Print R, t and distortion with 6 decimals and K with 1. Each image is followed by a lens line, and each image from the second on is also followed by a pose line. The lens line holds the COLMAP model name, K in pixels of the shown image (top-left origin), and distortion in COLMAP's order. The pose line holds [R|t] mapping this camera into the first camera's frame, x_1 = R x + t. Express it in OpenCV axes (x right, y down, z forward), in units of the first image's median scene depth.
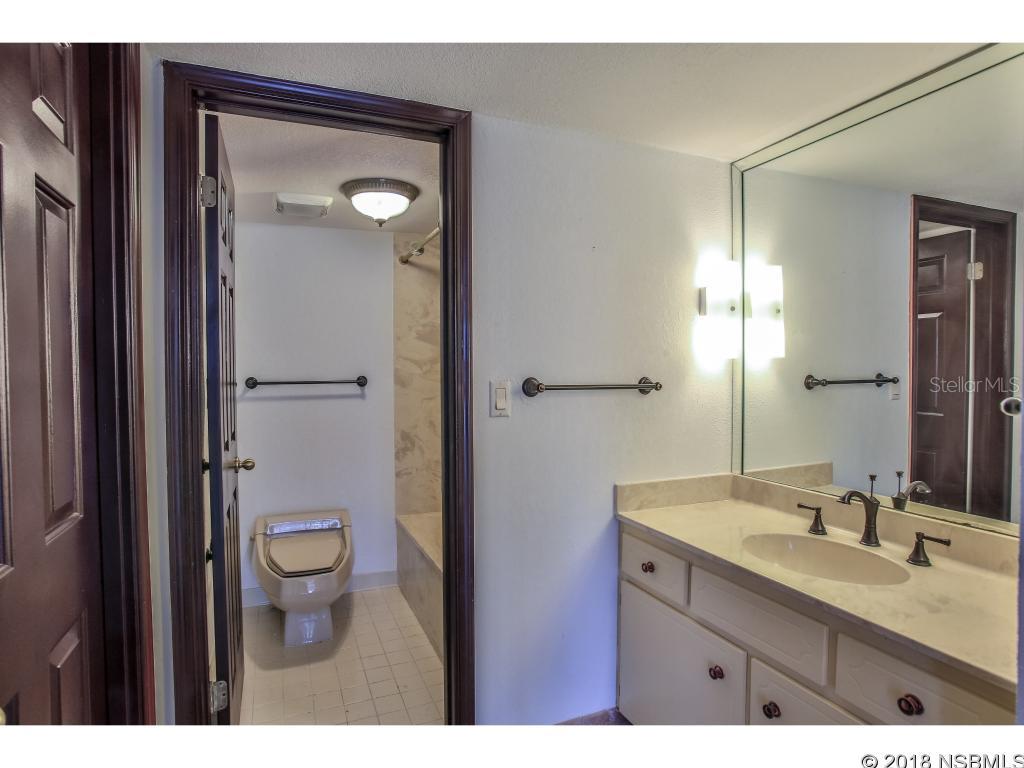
lens RADIAL K [[558.1, 0, 491.5], [0, 558.1, 386.2], [0, 0, 1]] dist [-0.112839, 0.086901]
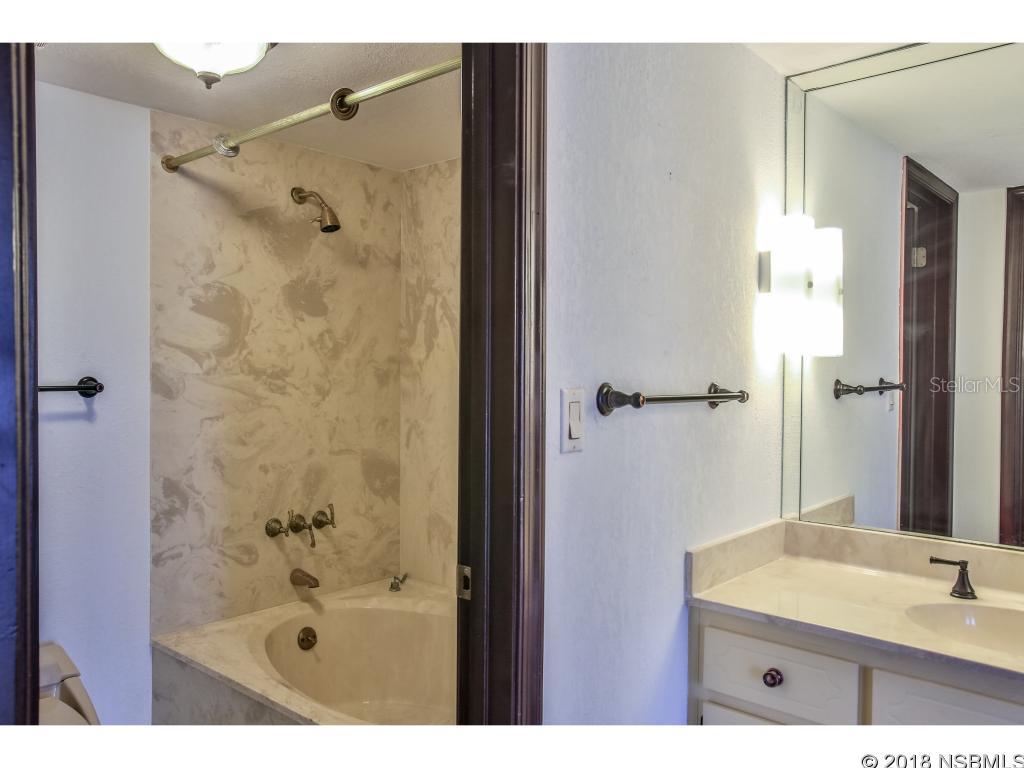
lens RADIAL K [[794.0, 0, 512.0], [0, 794.0, 384.0], [0, 0, 1]] dist [-0.006242, 0.003832]
pose [[0.892706, 0.001694, 0.450637, -0.327735], [0.002888, 0.999951, -0.009478, -0.005612], [-0.450631, 0.009763, 0.892657, 0.244132]]
